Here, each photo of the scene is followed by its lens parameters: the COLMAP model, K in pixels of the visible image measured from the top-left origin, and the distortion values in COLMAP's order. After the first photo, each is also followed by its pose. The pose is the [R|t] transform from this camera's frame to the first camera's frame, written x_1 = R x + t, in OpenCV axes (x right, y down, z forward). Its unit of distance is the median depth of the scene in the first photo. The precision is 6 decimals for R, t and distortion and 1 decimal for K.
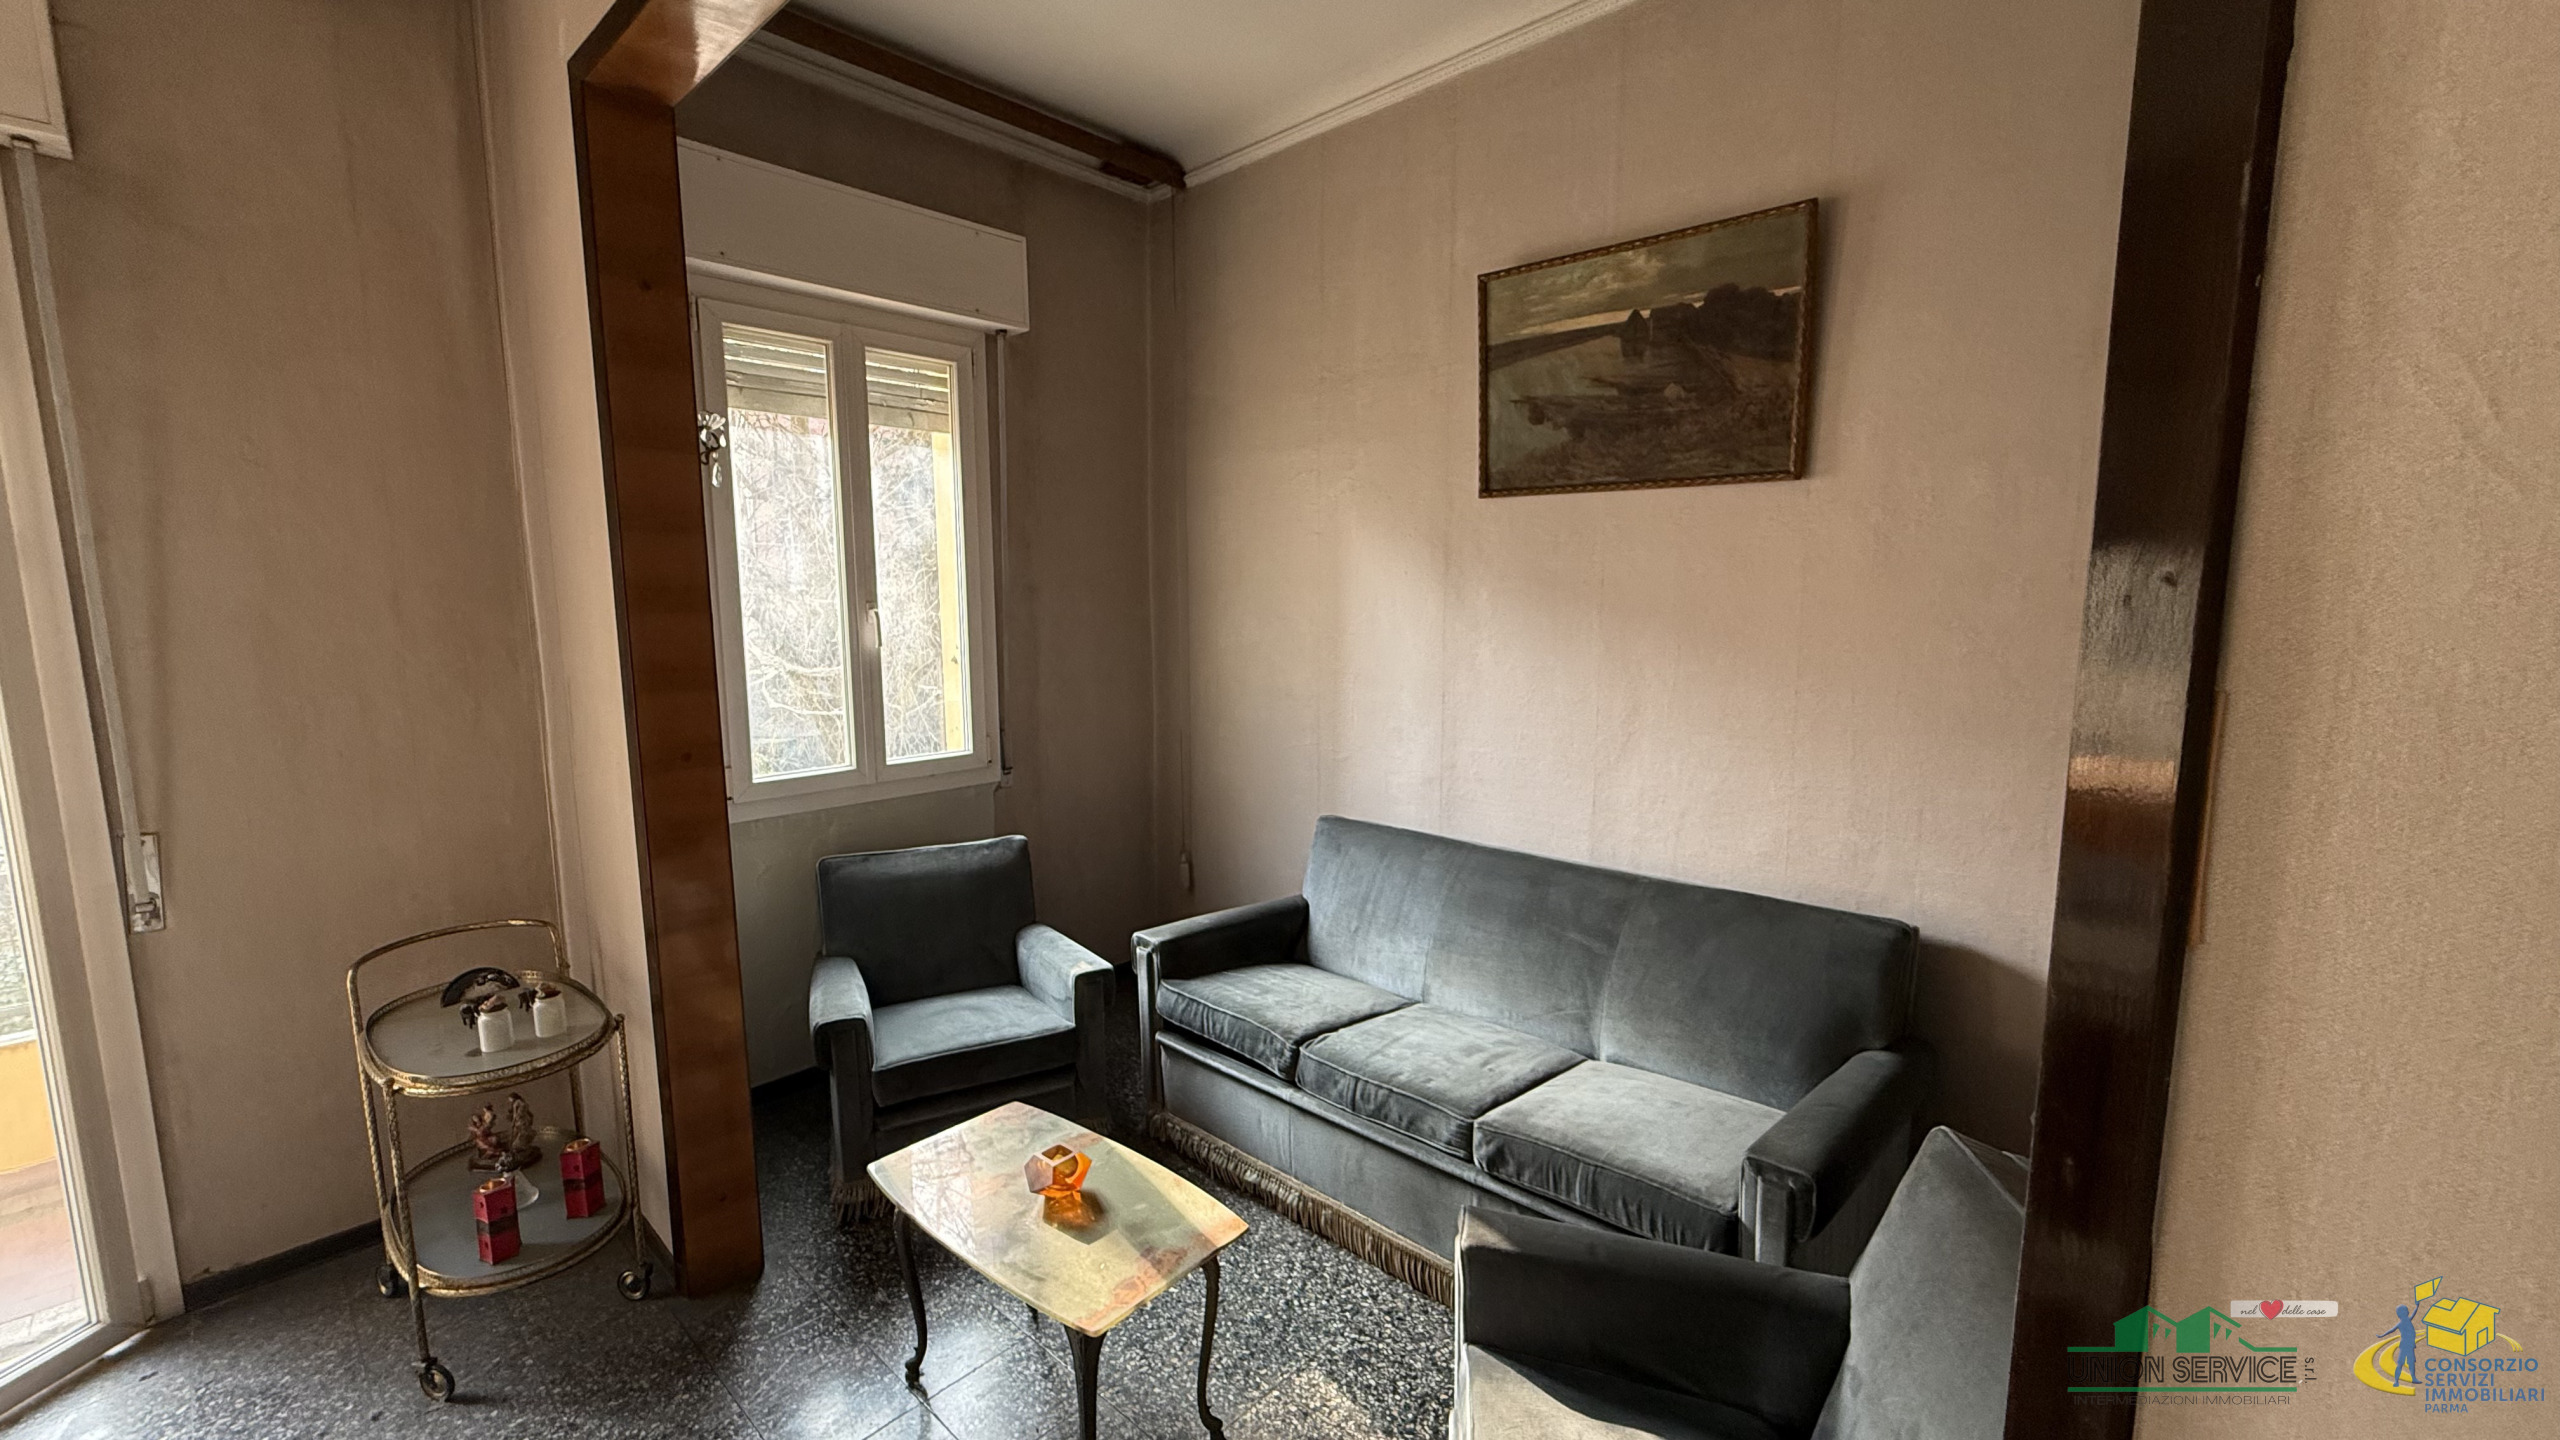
lens RADIAL K [[1016.1, 0, 1273.6], [0, 1016.1, 723.6], [0, 0, 1]] dist [-0.000678, -0.000135]
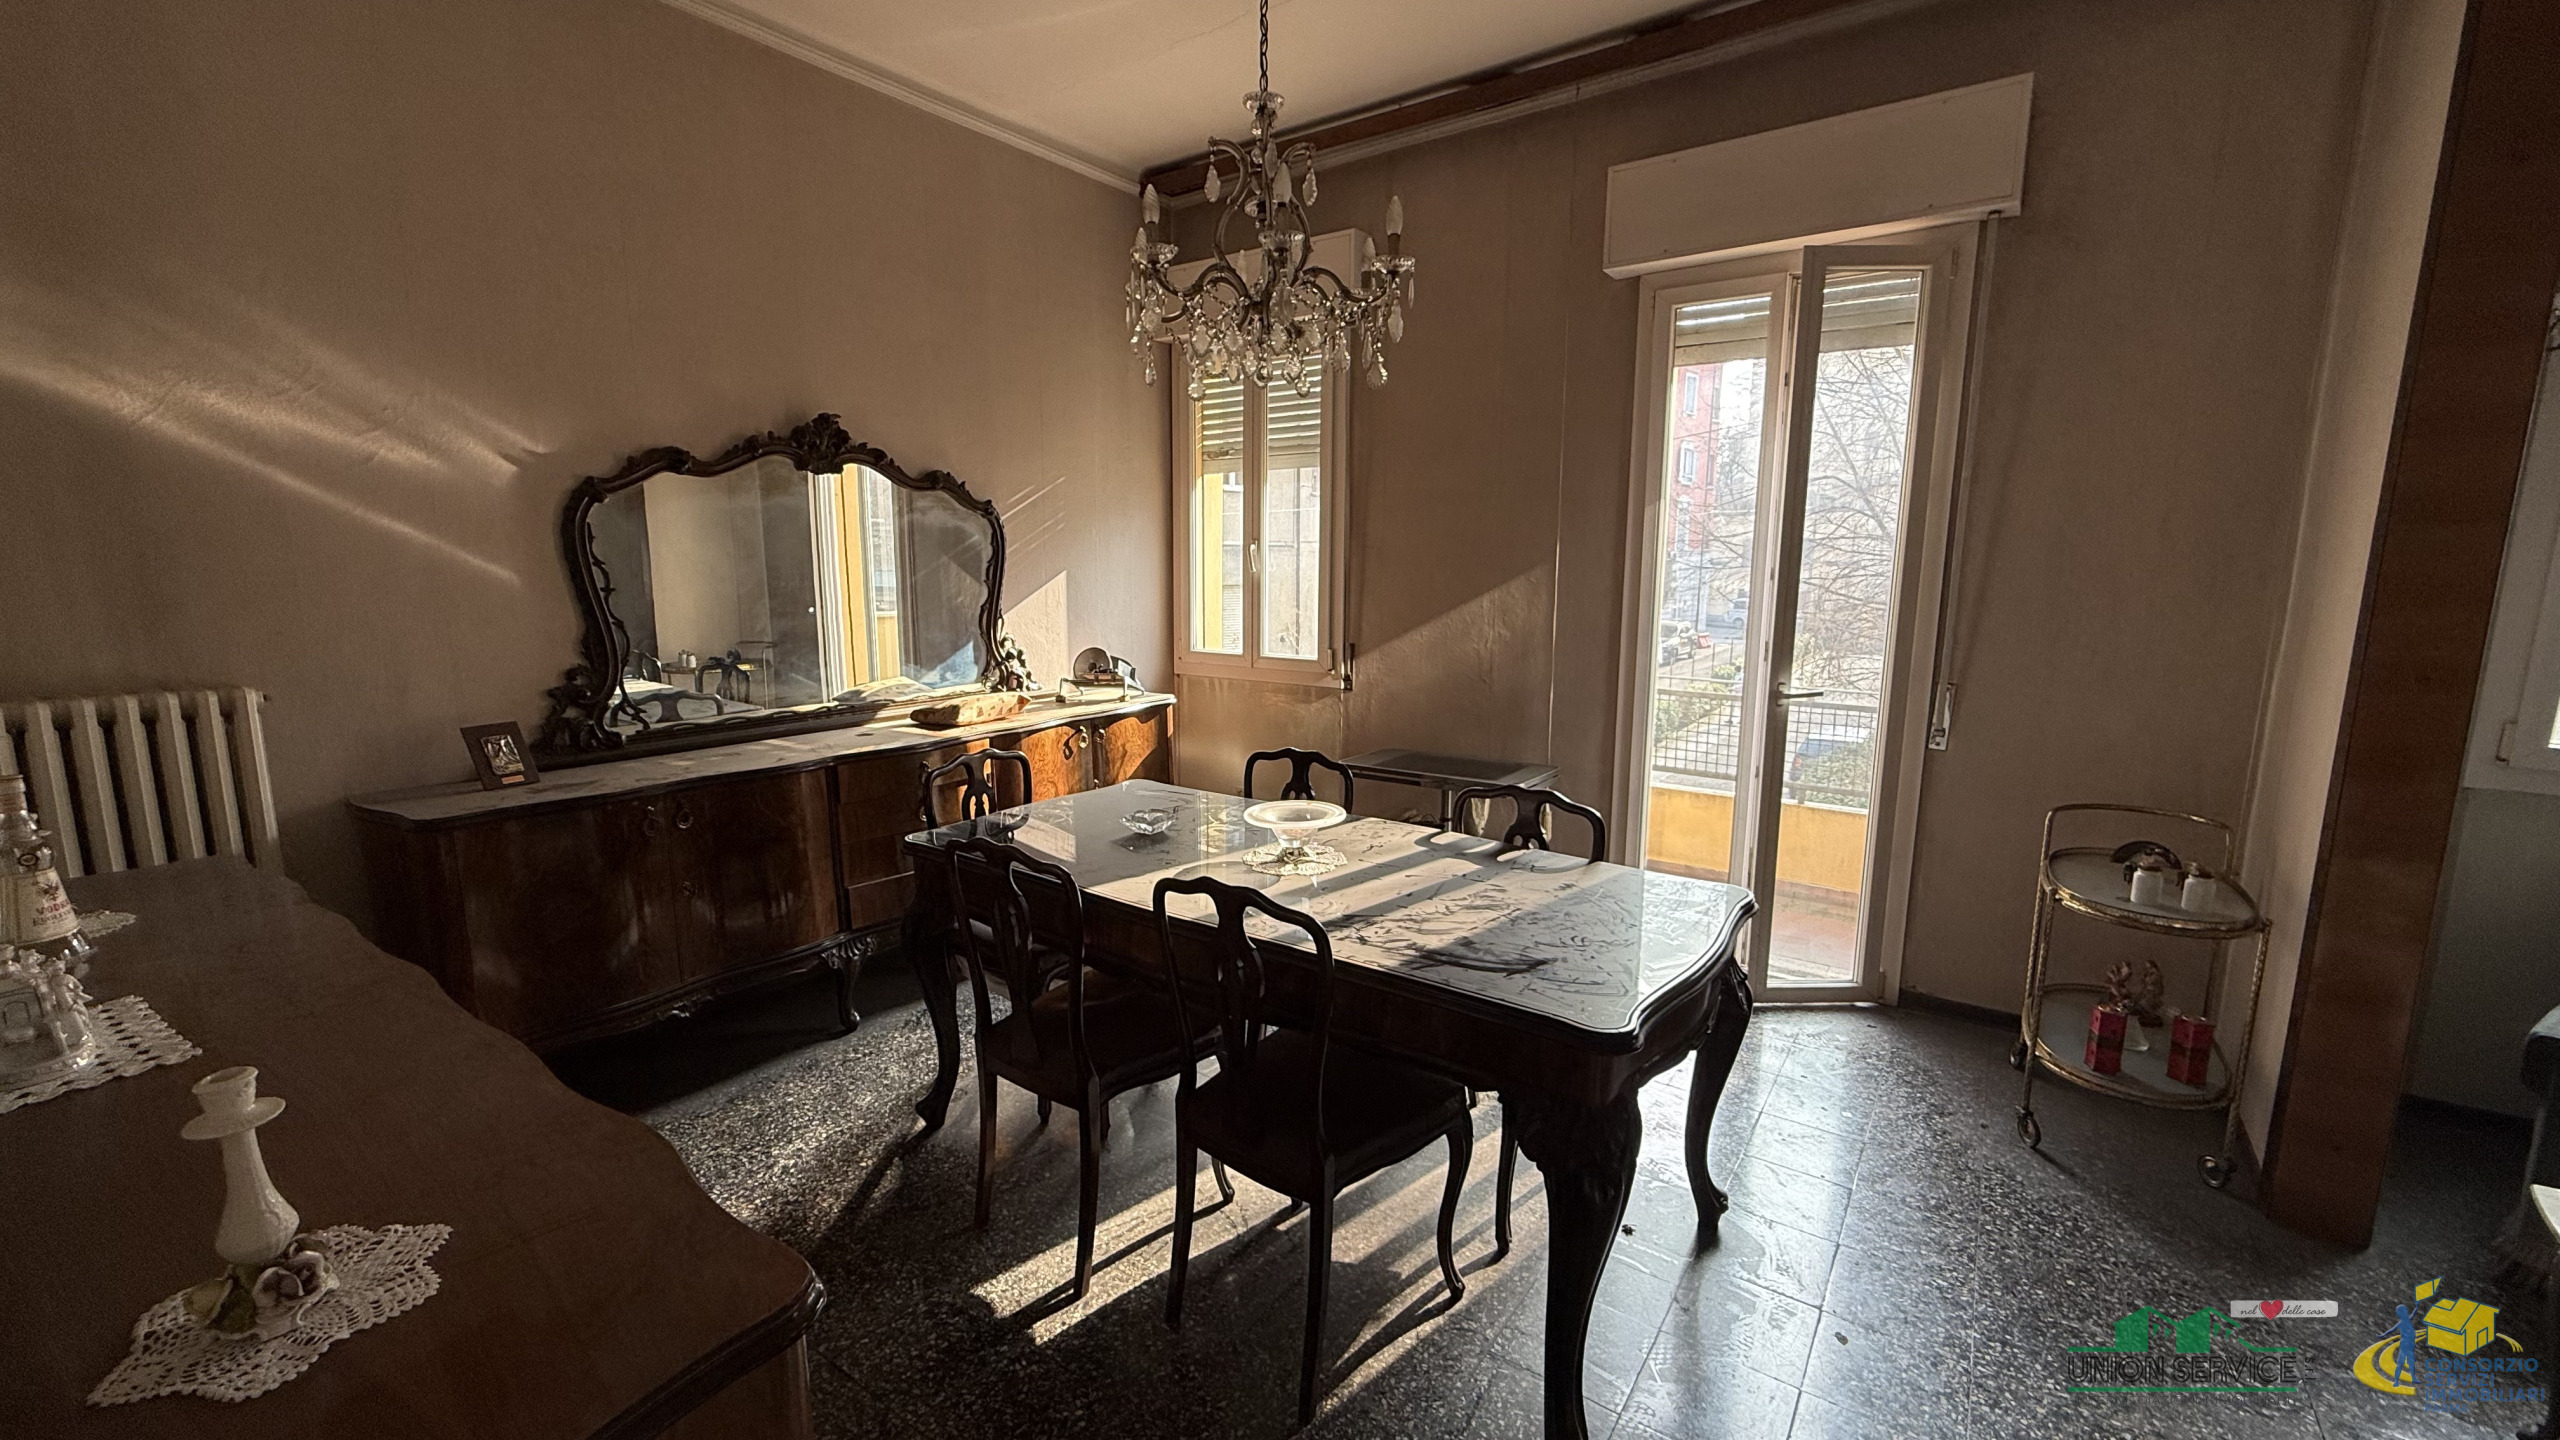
lens RADIAL K [[1016.1, 0, 1273.6], [0, 1016.1, 723.6], [0, 0, 1]] dist [-0.000678, -0.000135]
pose [[0.126788, 0.169565, -0.977329, 0.174158], [-0.130673, 0.979549, 0.152998, 0.056658], [0.983285, 0.108312, 0.146353, -0.143467]]
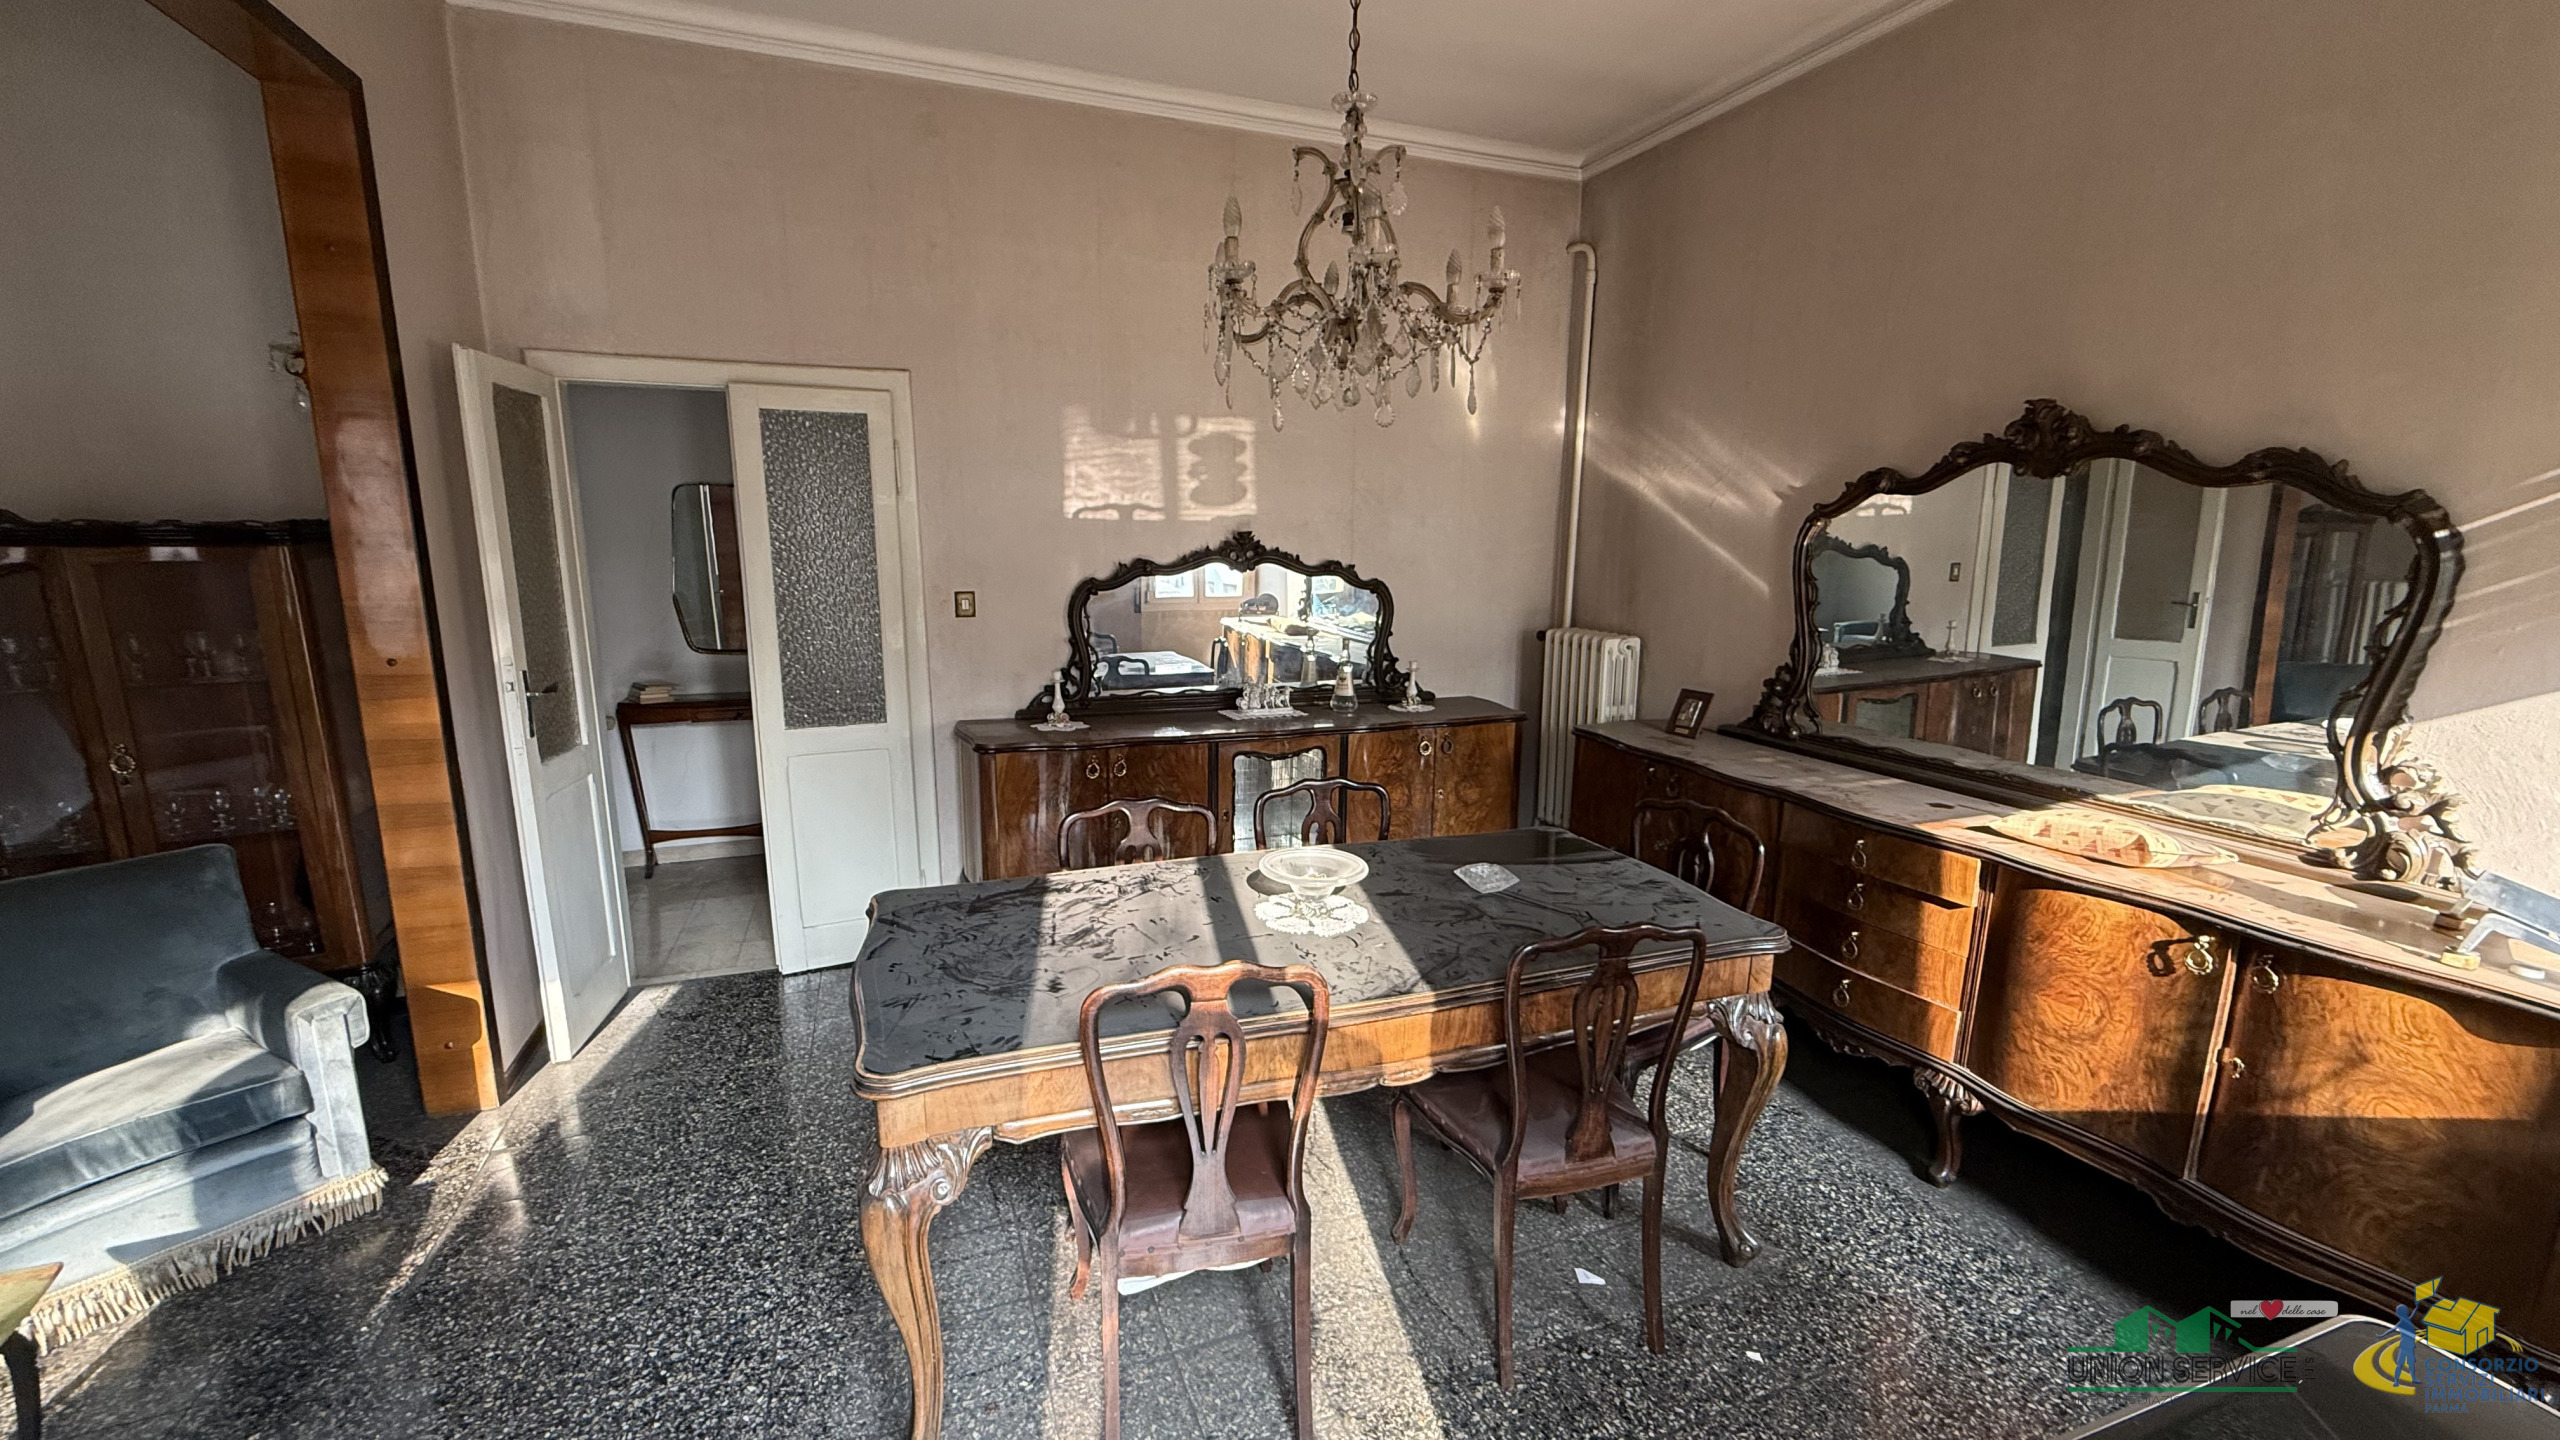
lens RADIAL K [[1016.1, 0, 1273.6], [0, 1016.1, 723.6], [0, 0, 1]] dist [-0.000678, -0.000135]
pose [[-0.898448, -0.077533, 0.432180, -1.020752], [0.059710, 0.953568, 0.295201, -0.094996], [-0.435001, 0.291028, -0.852102, 0.718483]]
